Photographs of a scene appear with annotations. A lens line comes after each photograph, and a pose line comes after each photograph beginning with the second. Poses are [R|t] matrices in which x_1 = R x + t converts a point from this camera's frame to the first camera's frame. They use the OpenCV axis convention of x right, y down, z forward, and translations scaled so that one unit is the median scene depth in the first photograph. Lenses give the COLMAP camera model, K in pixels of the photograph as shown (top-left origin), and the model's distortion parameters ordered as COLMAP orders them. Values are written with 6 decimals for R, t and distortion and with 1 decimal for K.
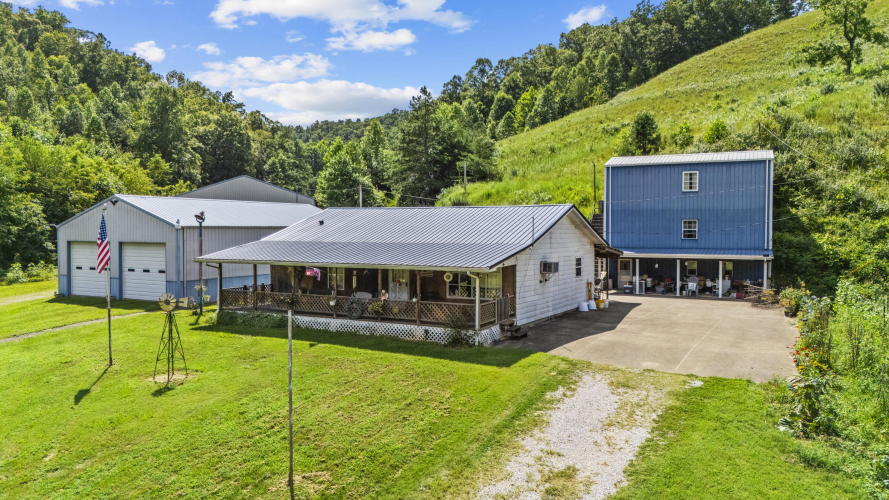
lens RADIAL K [[660.2, 0, 444.5], [0, 660.2, 250.0], [0, 0, 1]] dist [0.068872, -0.062842]
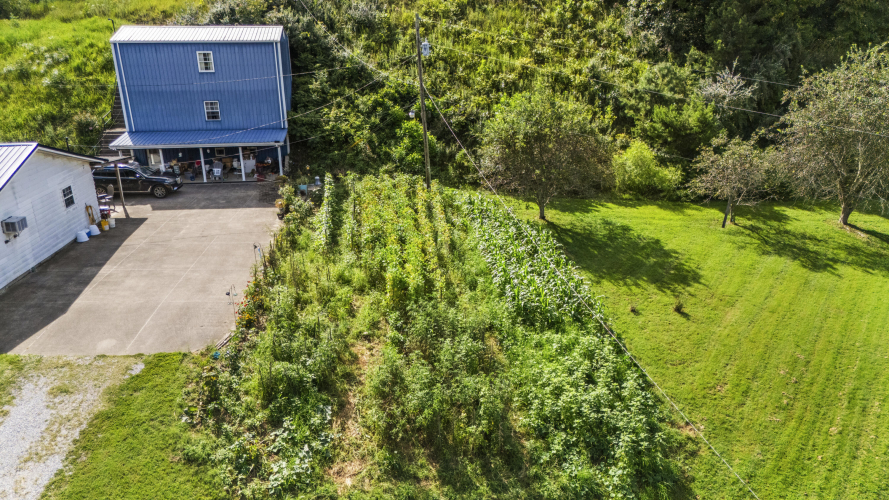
lens RADIAL K [[660.2, 0, 444.5], [0, 660.2, 250.0], [0, 0, 1]] dist [0.068872, -0.062842]
pose [[0.847867, -0.188048, 0.495741, 0.098395], [0.023364, 0.947335, 0.319390, -0.114568], [-0.529693, -0.259218, 0.807608, -0.048310]]
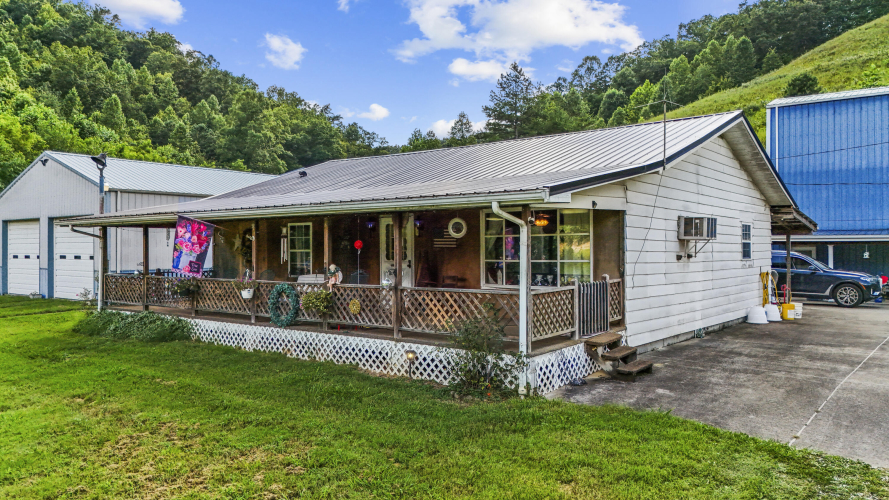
lens RADIAL K [[663.3, 0, 444.5], [0, 663.3, 250.0], [0, 0, 1]] dist [0.074425, -0.085387]
pose [[0.986877, -0.003376, -0.161438, 0.027629], [-0.001452, 0.999555, -0.029780, 0.028664], [0.161467, 0.029624, 0.986433, 0.244181]]
